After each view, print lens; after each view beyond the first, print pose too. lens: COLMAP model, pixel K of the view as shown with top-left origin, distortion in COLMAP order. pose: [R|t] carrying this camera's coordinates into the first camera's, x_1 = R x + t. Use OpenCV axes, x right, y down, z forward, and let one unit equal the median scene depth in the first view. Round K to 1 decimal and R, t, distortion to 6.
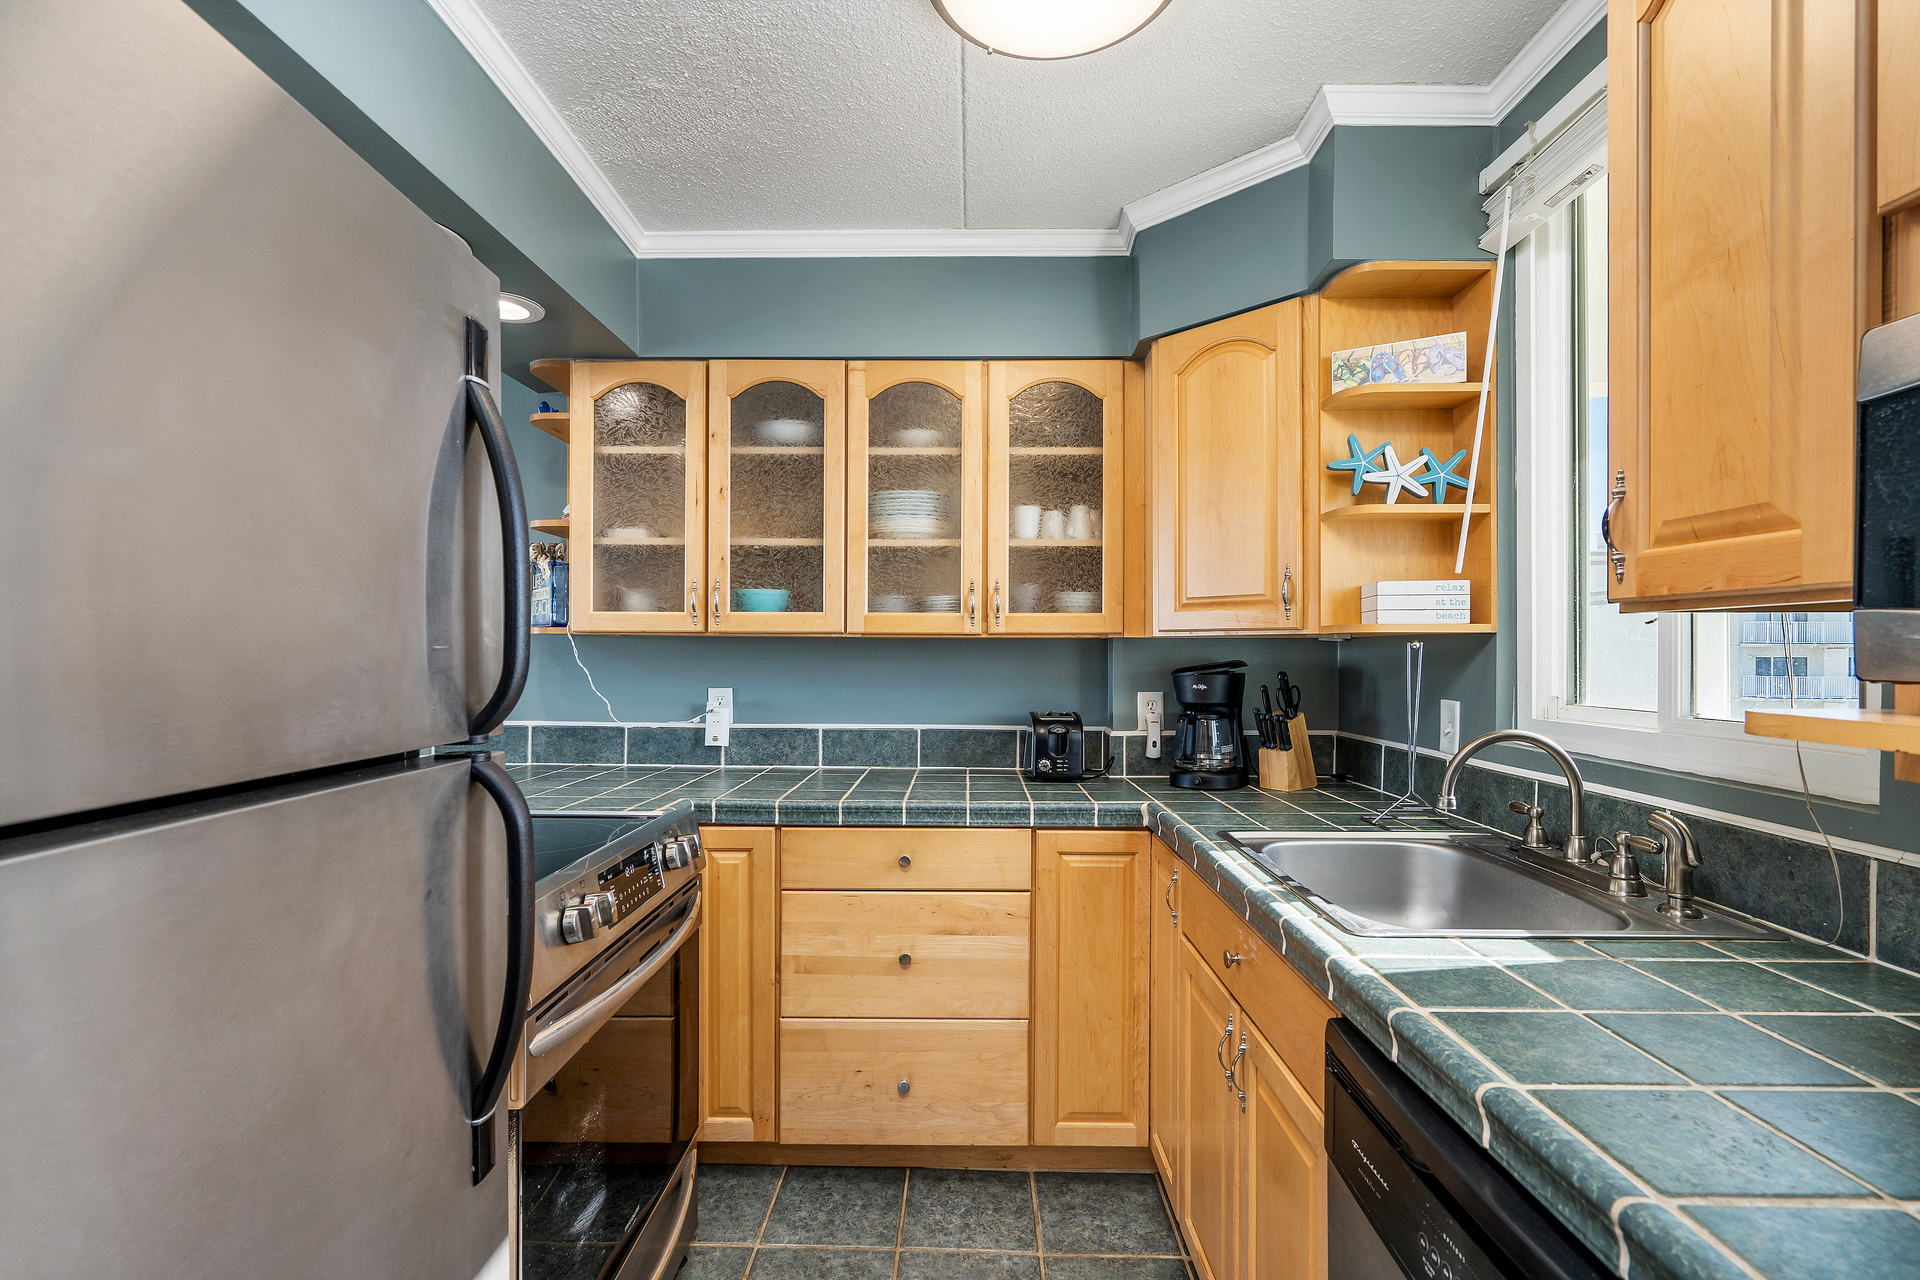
lens RADIAL K [[886.4, 0, 957.8], [0, 886.4, 649.2], [0, 0, 1]] dist [-0.009176, 0.000520]
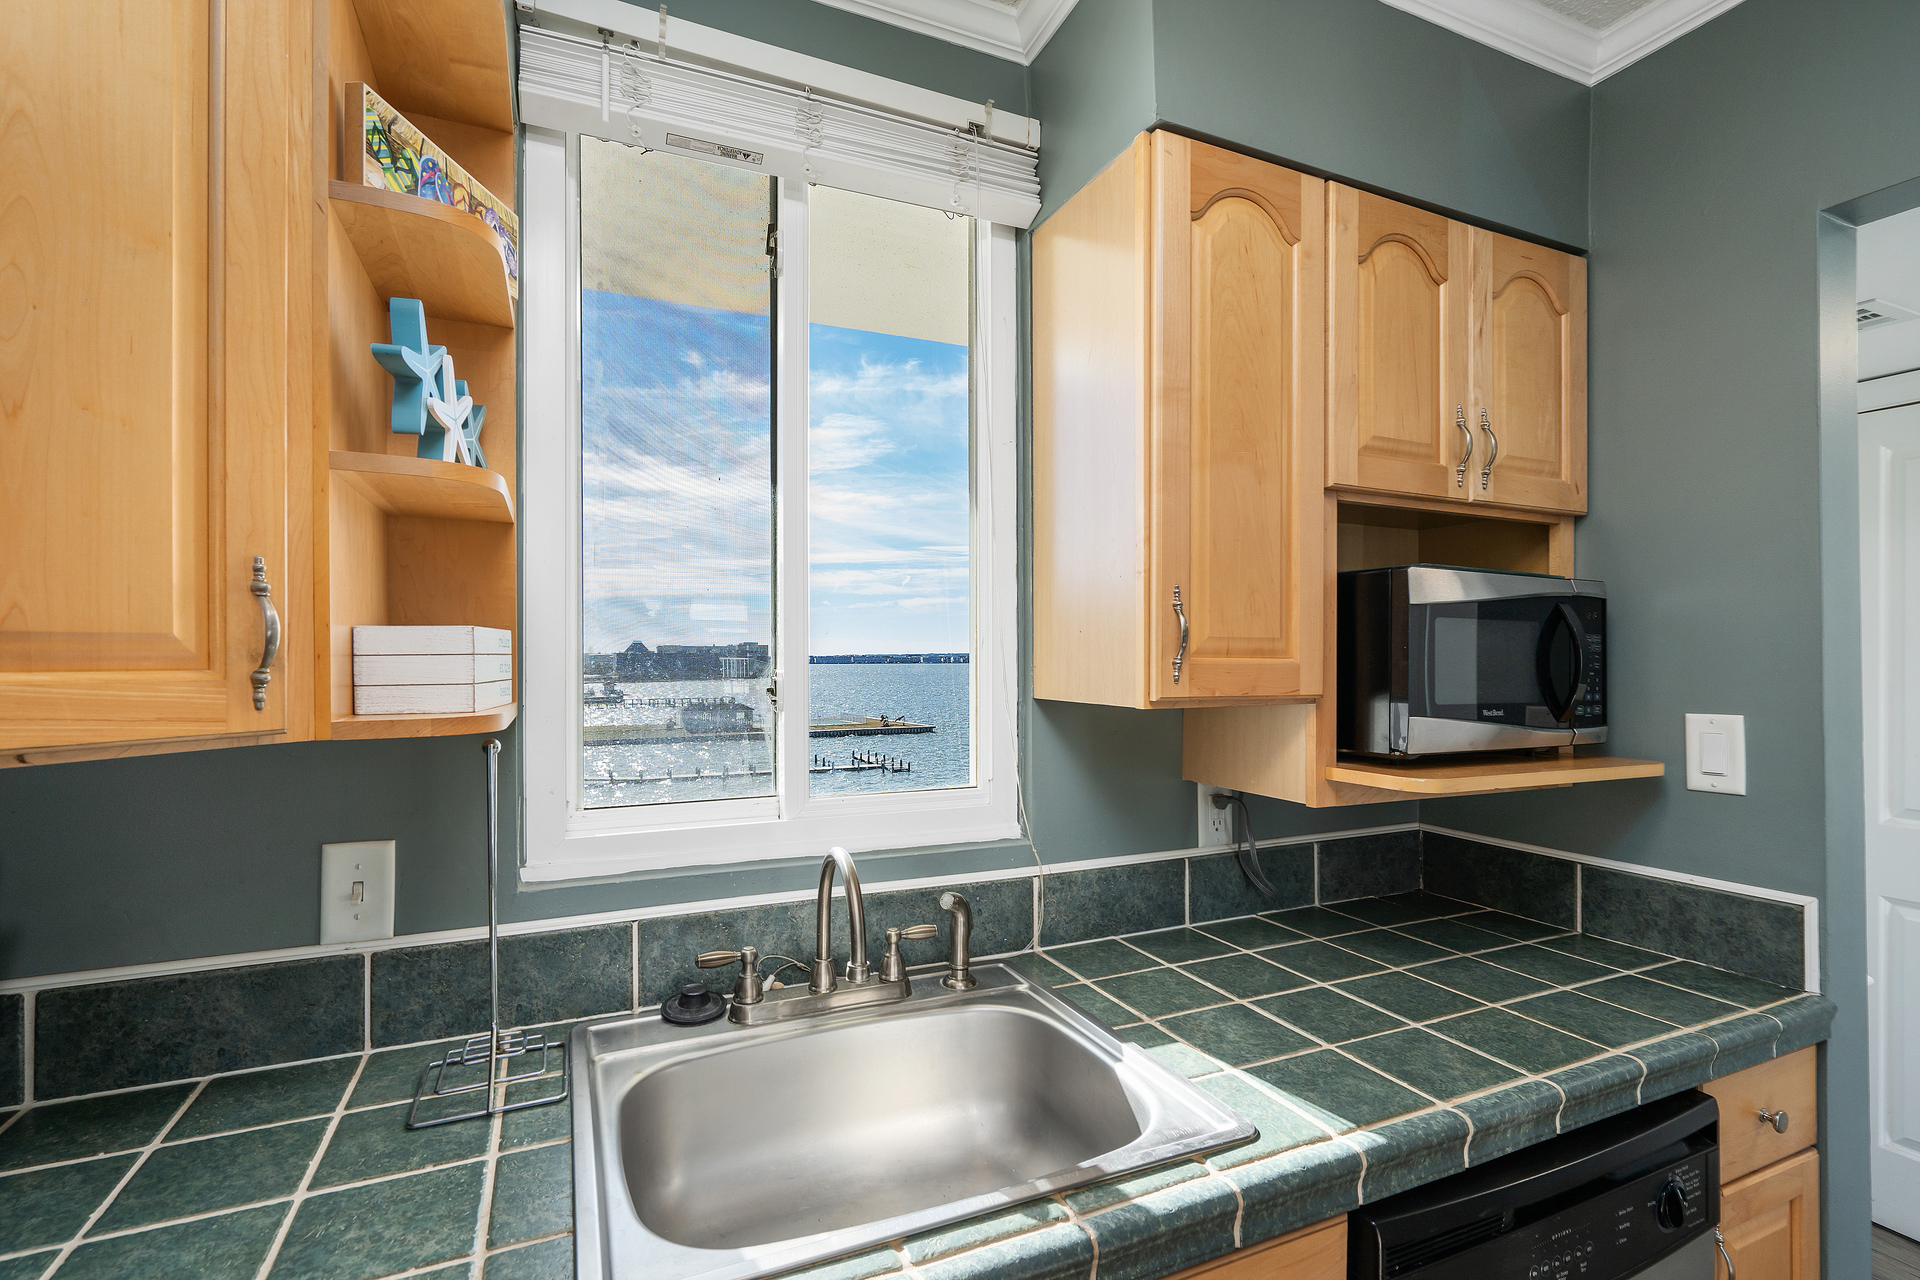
lens RADIAL K [[886.4, 0, 953.8], [0, 886.4, 644.7], [0, 0, 1]] dist [-0.009176, 0.000520]
pose [[-0.416383, 0.002901, 0.909185, -0.161781], [-0.002408, 0.999988, -0.004293, -0.114508], [-0.909186, -0.003977, -0.416371, 1.638225]]
